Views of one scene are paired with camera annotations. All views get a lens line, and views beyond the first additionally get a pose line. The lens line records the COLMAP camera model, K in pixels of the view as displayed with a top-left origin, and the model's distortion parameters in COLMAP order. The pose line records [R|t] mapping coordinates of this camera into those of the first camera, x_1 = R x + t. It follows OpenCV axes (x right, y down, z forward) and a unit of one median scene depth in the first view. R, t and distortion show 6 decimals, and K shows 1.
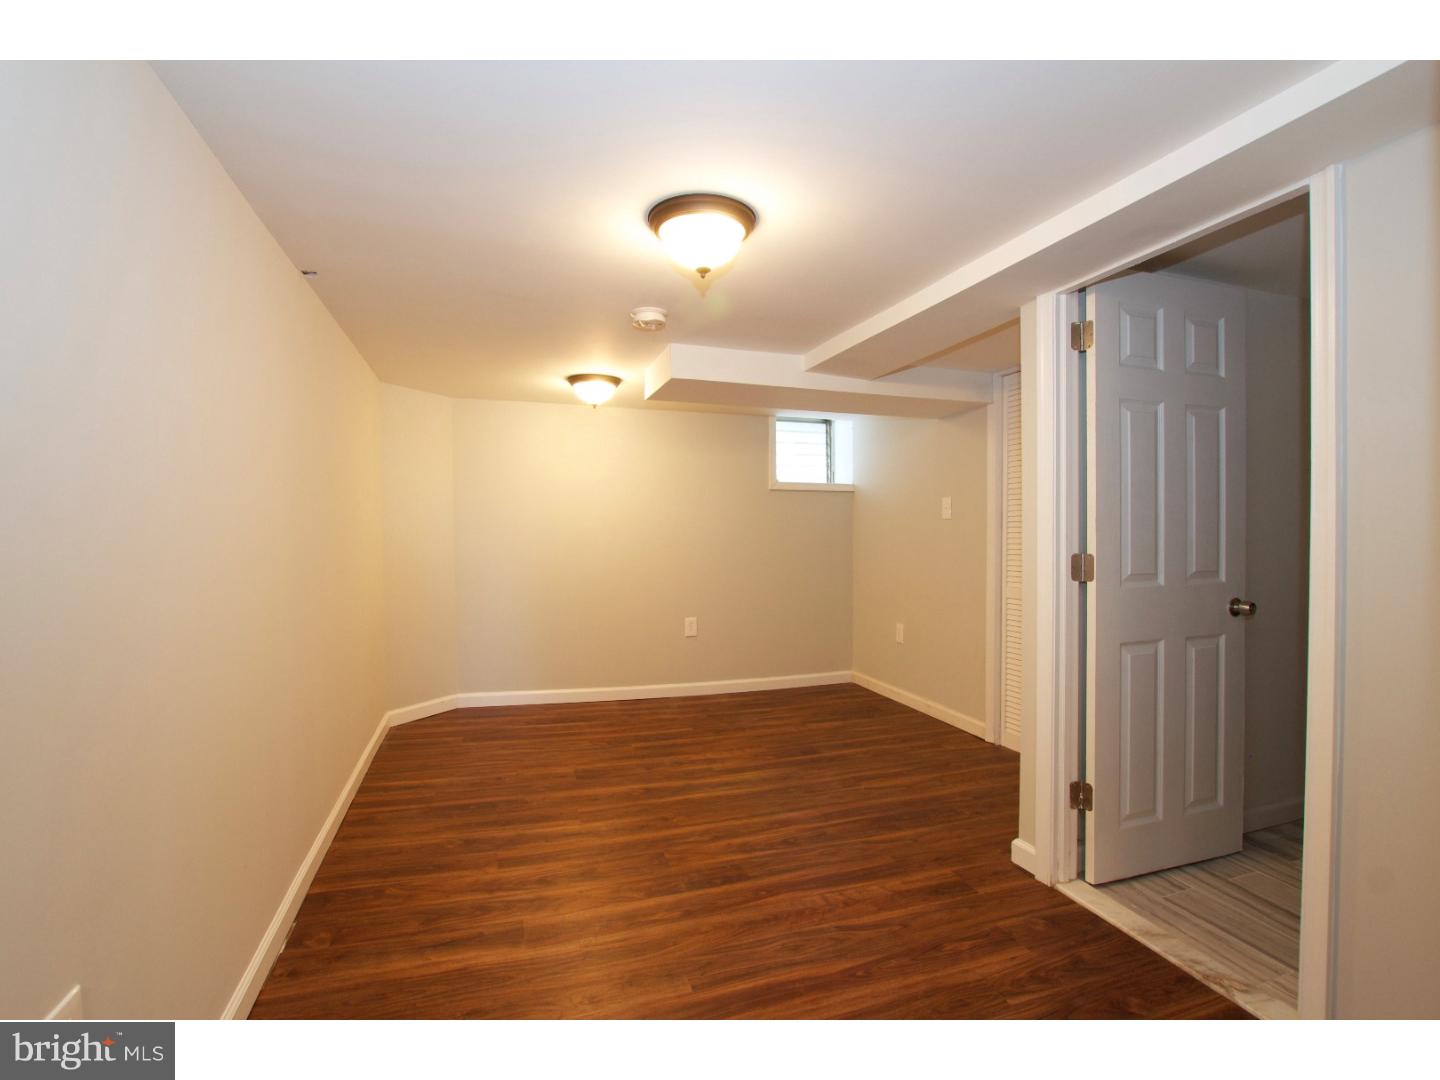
lens RADIAL K [[684.6, 0, 721.9], [0, 684.6, 535.8], [0, 0, 1]] dist [0.001014, -0.000079]
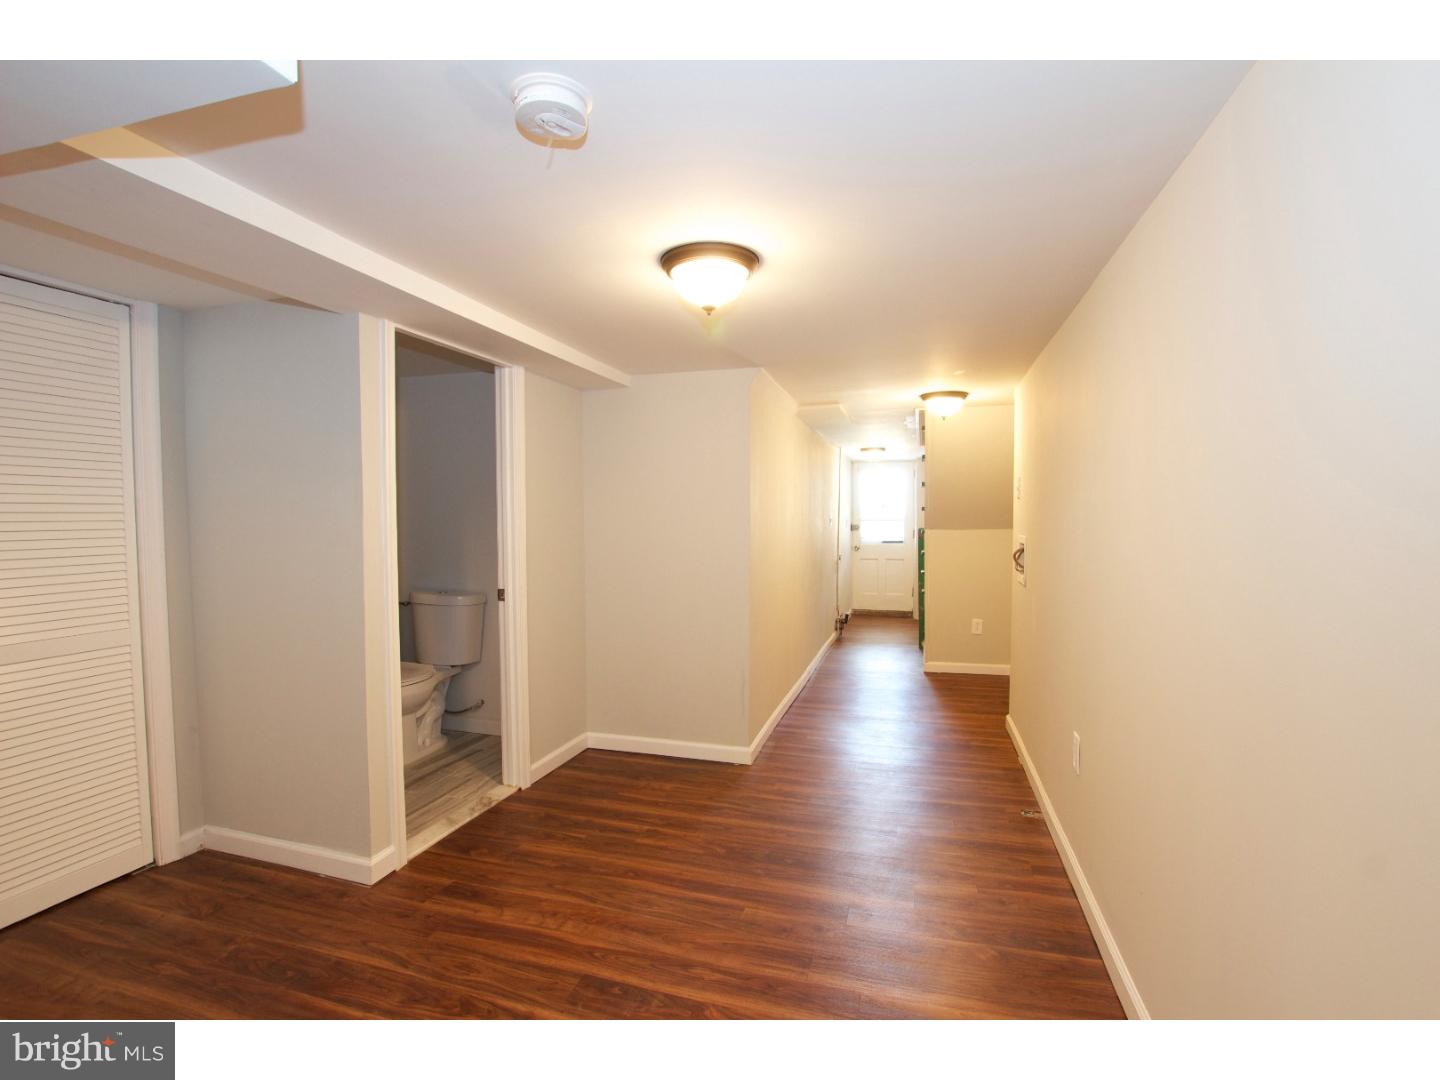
lens RADIAL K [[684.6, 0, 721.2], [0, 684.6, 541.5], [0, 0, 1]] dist [0.001014, -0.000079]
pose [[-0.816670, -0.014619, 0.576919, -0.624067], [0.005204, 0.999452, 0.032692, -0.046171], [-0.577081, 0.029701, -0.816146, 1.750531]]
